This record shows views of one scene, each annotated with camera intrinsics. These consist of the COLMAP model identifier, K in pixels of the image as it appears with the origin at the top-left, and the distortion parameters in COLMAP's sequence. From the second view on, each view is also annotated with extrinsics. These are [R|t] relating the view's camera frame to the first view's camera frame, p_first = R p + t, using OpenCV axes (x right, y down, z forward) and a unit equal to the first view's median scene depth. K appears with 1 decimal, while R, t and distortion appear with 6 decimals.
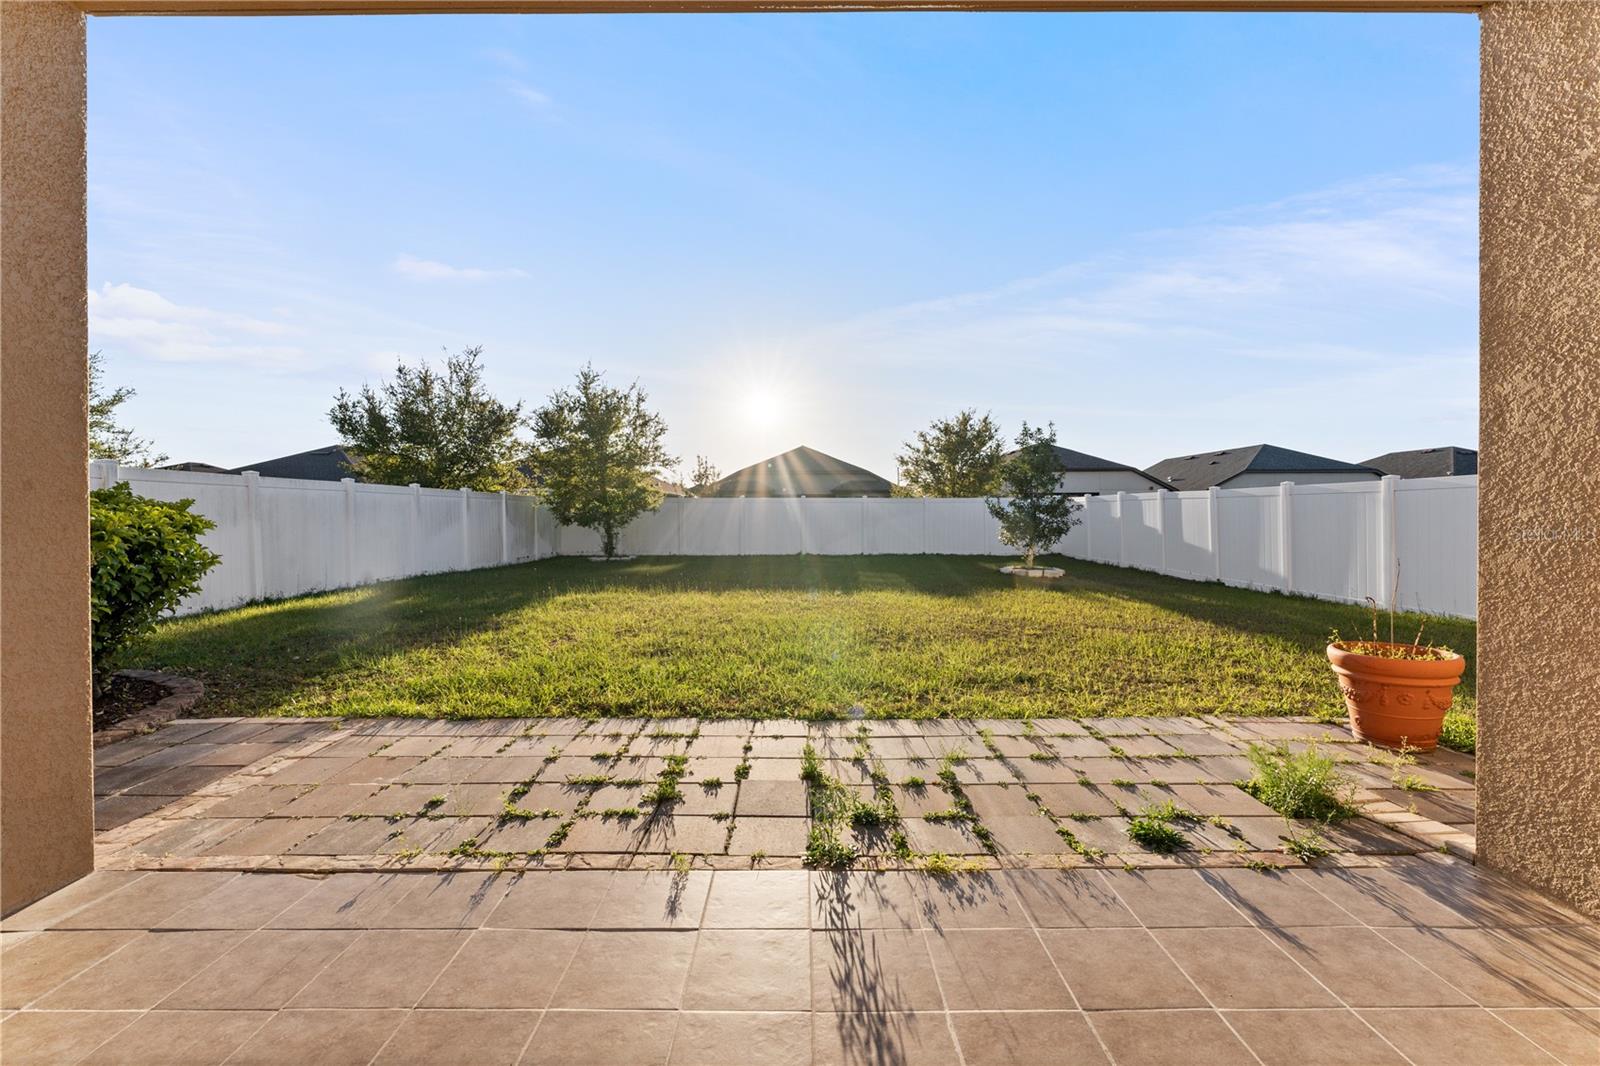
lens RADIAL K [[658.2, 0, 800.2], [0, 658.2, 524.0], [0, 0, 1]] dist [-0.002038, -0.000055]
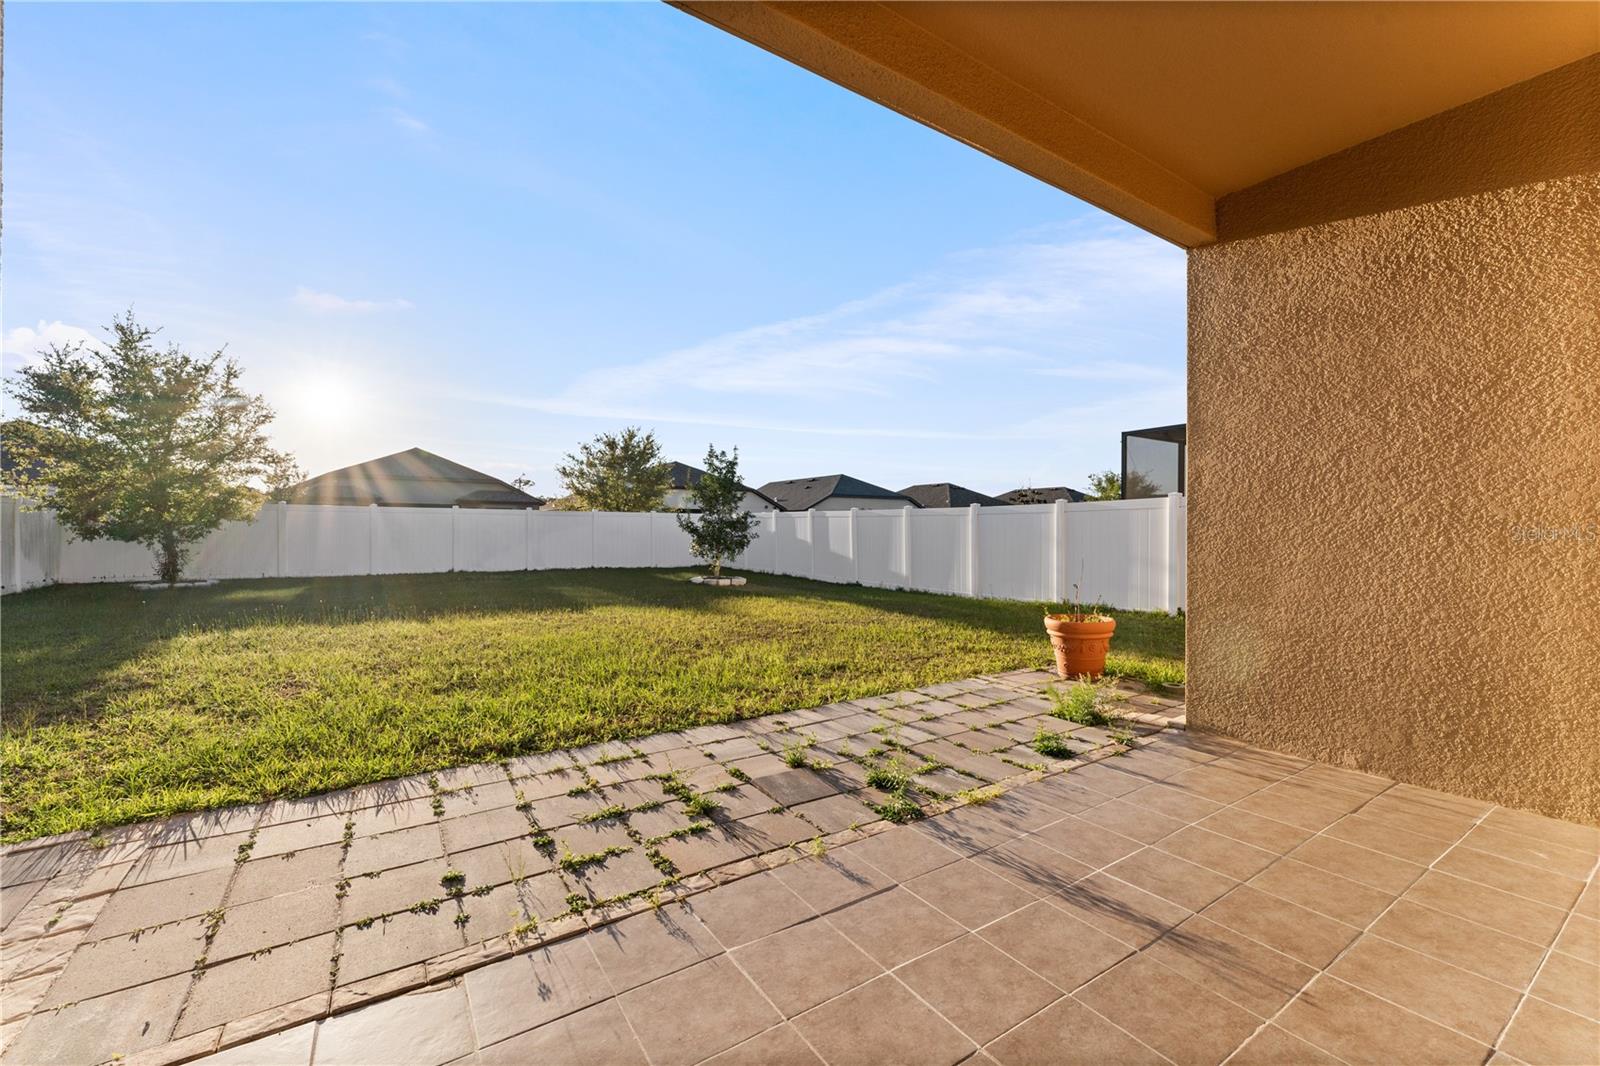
lens RADIAL K [[647.9, 0, 800.0], [0, 647.9, 533.0], [0, 0, 1]] dist [-0.002820, -0.000004]
pose [[0.835440, 0.003758, 0.549569, -0.494385], [0.000157, 0.999975, -0.007077, 0.000159], [-0.549581, 0.005999, 0.835419, 0.070259]]
